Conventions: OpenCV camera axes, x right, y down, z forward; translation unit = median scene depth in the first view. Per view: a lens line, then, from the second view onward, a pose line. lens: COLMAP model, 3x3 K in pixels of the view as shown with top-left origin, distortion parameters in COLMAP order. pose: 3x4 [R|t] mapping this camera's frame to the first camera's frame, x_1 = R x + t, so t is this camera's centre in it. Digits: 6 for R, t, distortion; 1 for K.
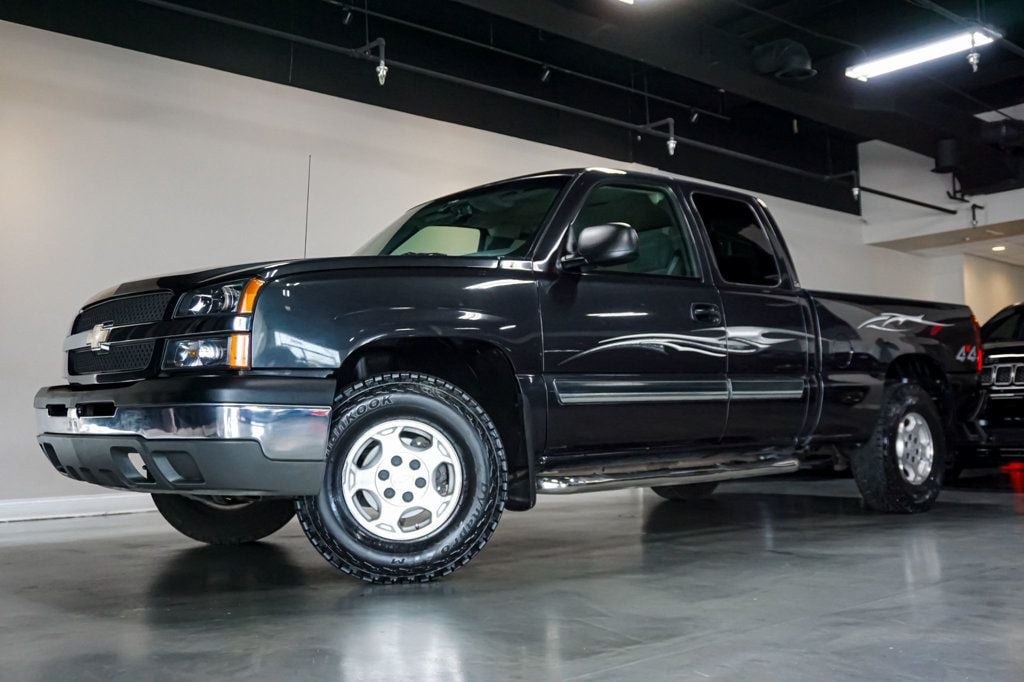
lens RADIAL K [[1068.2, 0, 512.0], [0, 1068.2, 341.0], [0, 0, 1]] dist [0.030402, 0.011872]
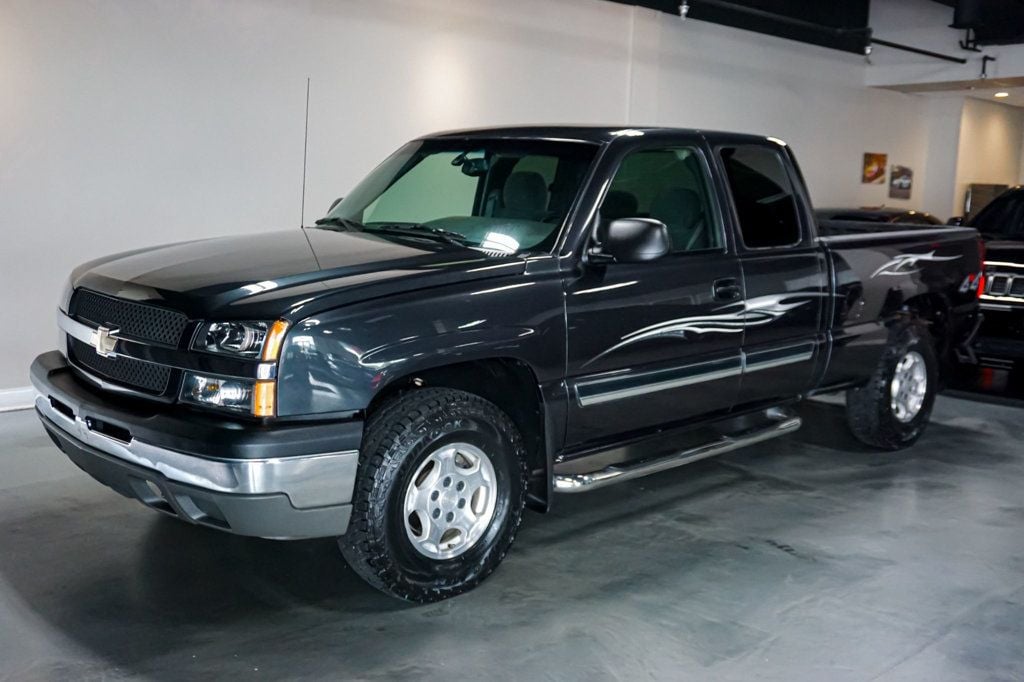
lens RADIAL K [[1092.6, 0, 530.6], [0, 1092.6, 372.8], [0, 0, 1]] dist [0.018090, 0.028884]
pose [[0.997586, 0.030487, 0.062398, -0.045849], [-0.044985, 0.968190, 0.246137, -0.154885], [-0.052909, -0.248350, 0.967224, 0.026284]]
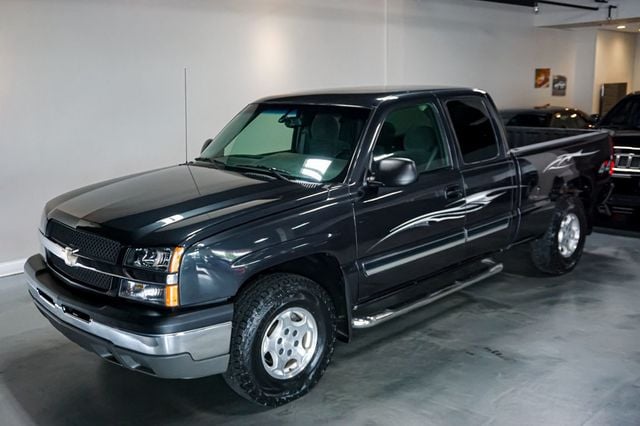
lens RADIAL K [[682.9, 0, 331.6], [0, 682.9, 232.9], [0, 0, 1]] dist [0.018090, 0.028884]
pose [[0.997818, -0.020962, 0.062603, -0.048975], [0.001561, 0.955476, 0.295066, -0.215670], [-0.066001, -0.294324, 0.953424, 0.039176]]
